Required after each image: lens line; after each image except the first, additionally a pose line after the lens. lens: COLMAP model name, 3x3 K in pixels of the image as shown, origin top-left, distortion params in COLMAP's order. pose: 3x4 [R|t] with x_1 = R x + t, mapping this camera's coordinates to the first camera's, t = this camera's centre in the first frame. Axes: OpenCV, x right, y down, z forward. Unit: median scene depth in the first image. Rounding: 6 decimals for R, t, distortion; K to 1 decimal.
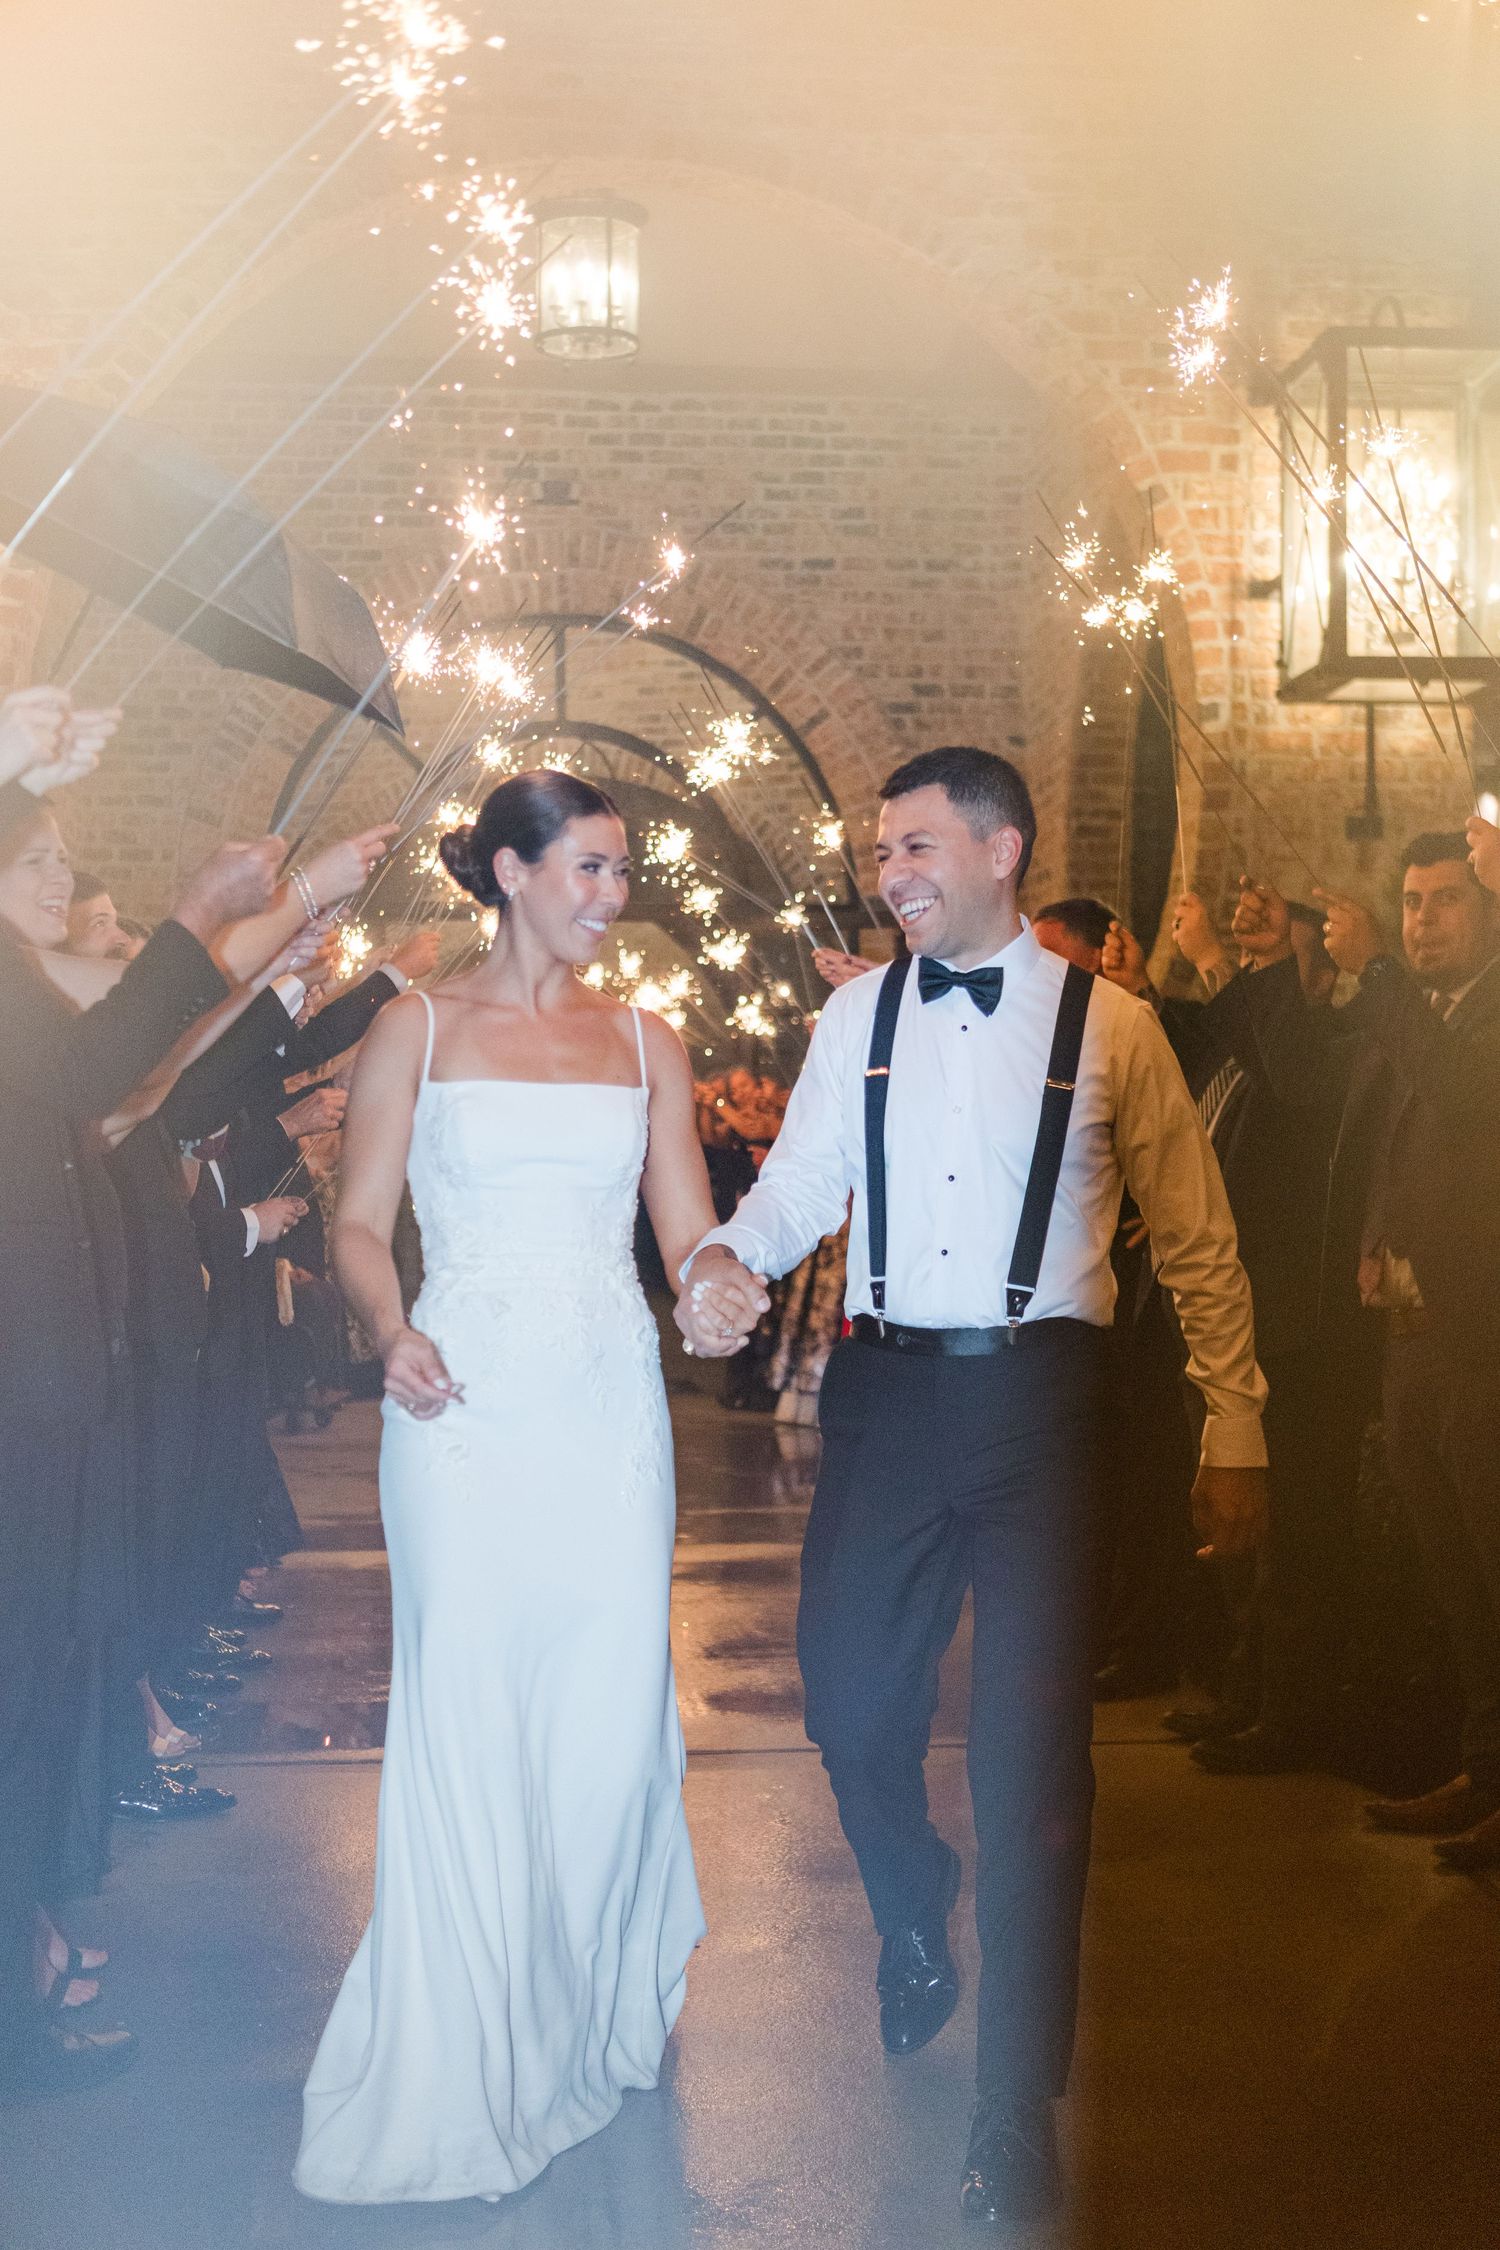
lens RADIAL K [[3156.4, 0, 742.0], [0, 3156.4, 1156.7], [0, 0, 1]] dist [-0.000030, 0.004622]
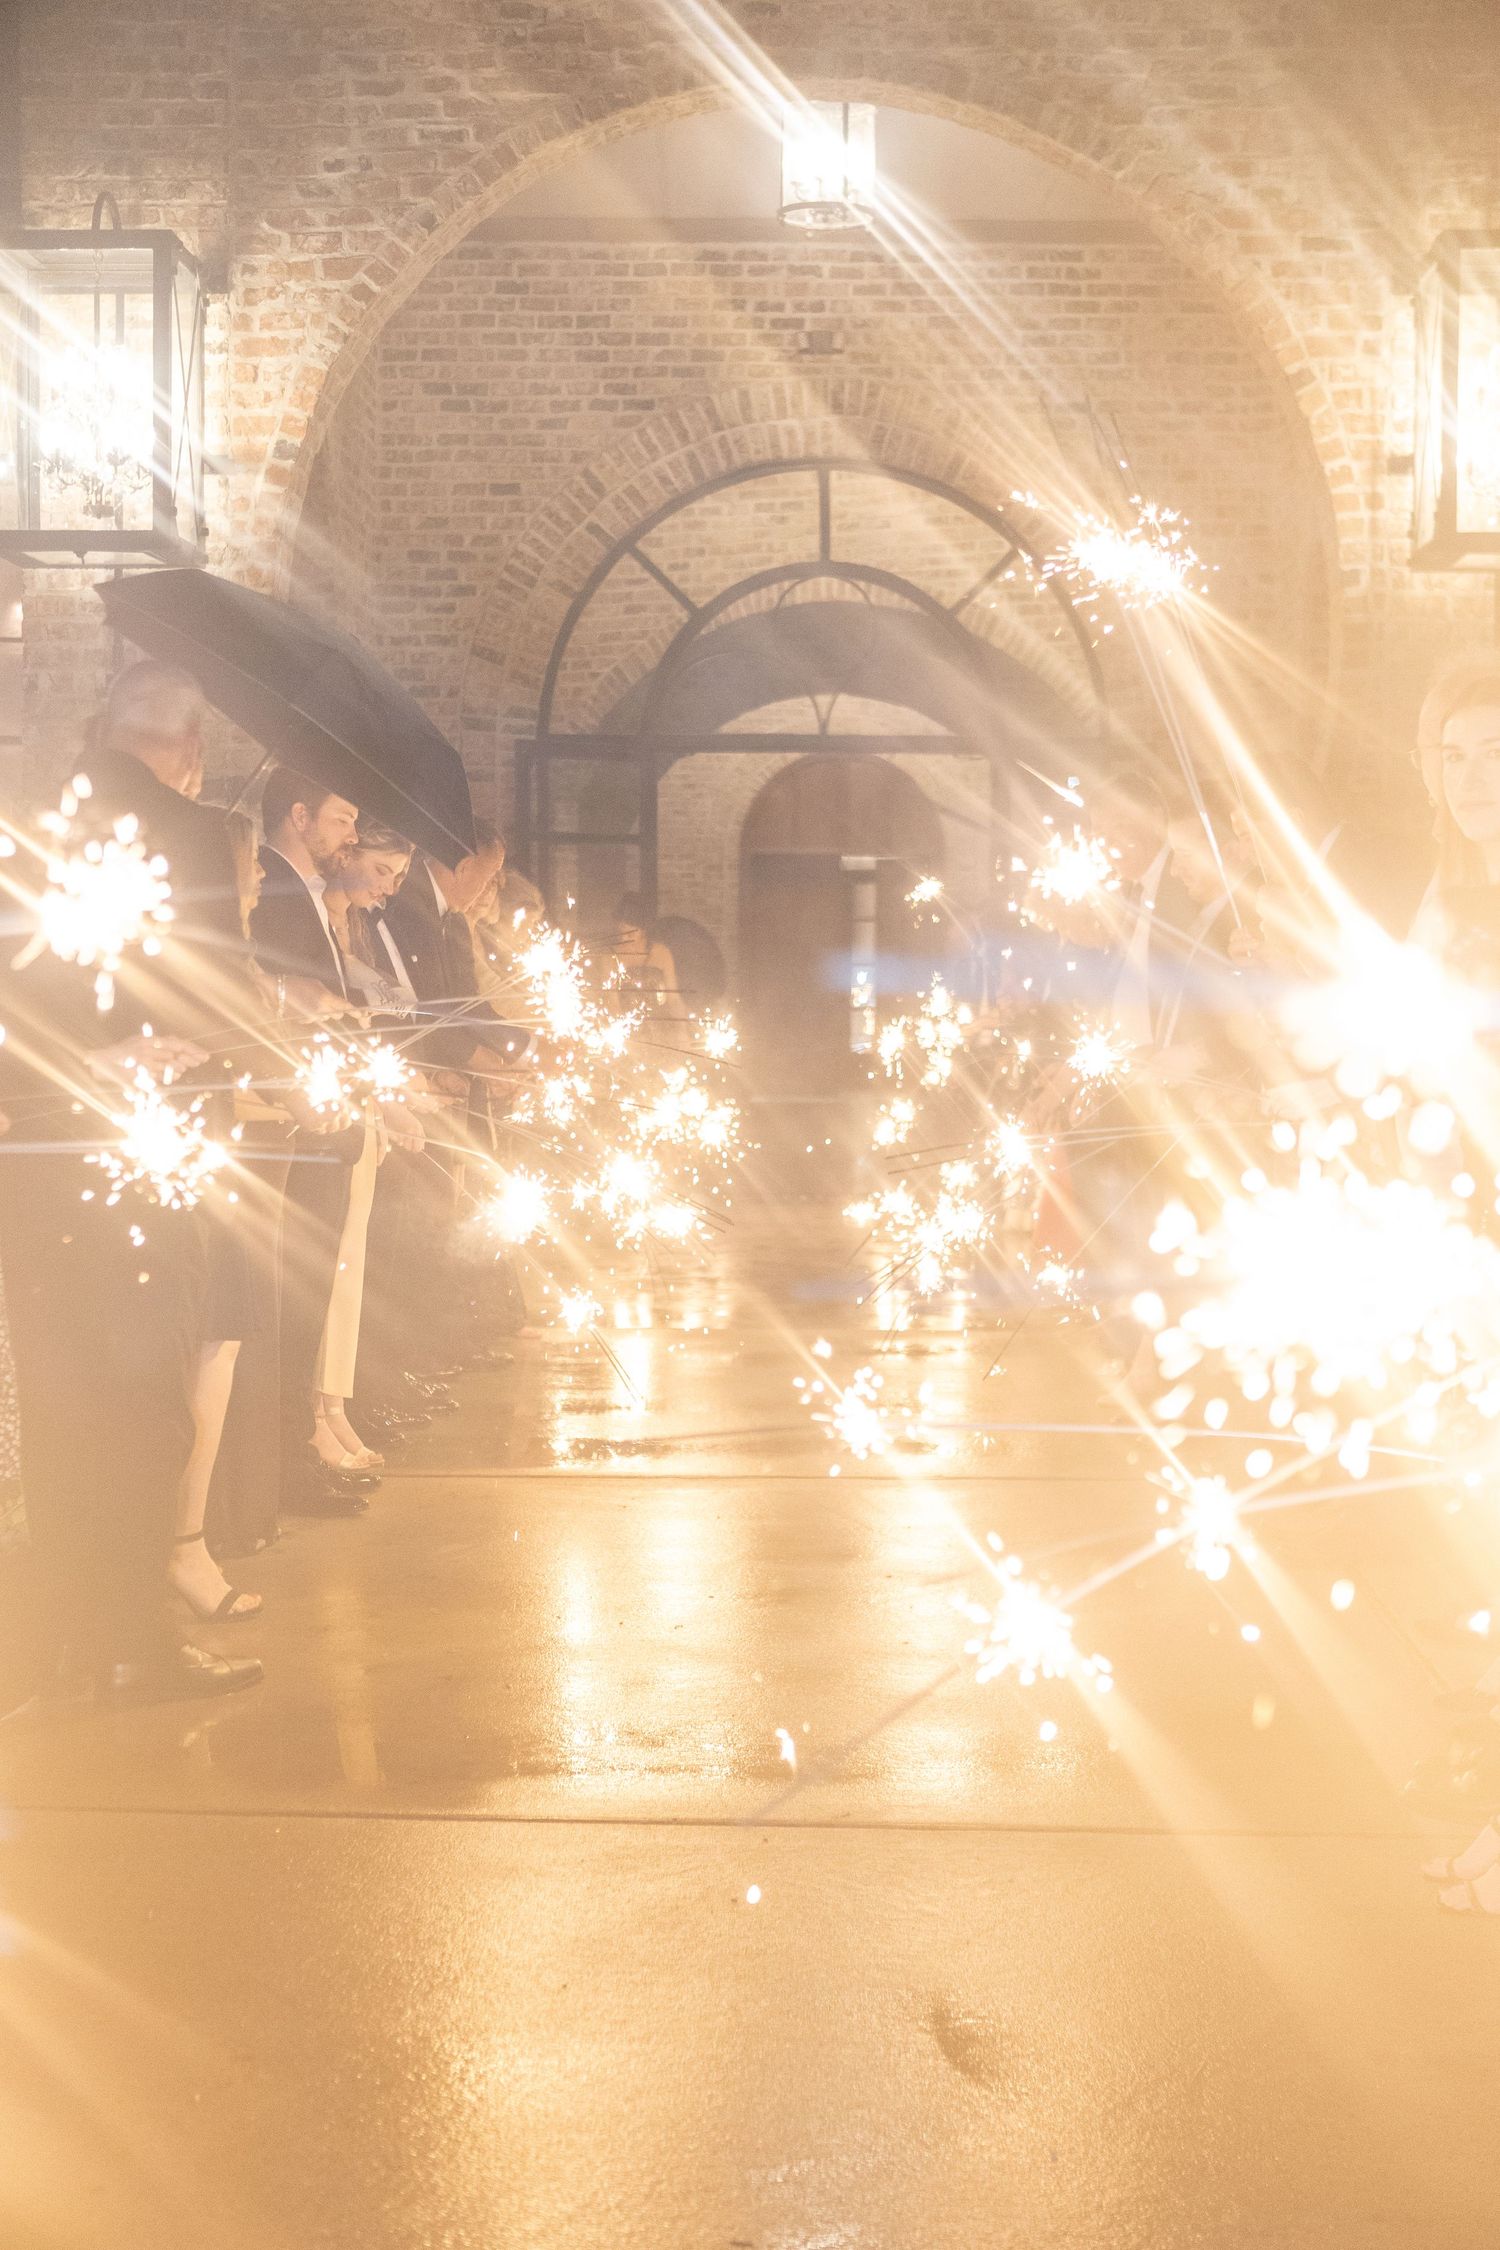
lens RADIAL K [[3320.7, 0, 750.0], [0, 3320.7, 1125.0], [0, 0, 1]] dist [-0.012688, 0.023015]
pose [[0.993450, 0.013900, -0.113417, 0.046167], [-0.008744, 0.998911, 0.045830, -0.001860], [0.113931, -0.044538, 0.992490, -0.104426]]
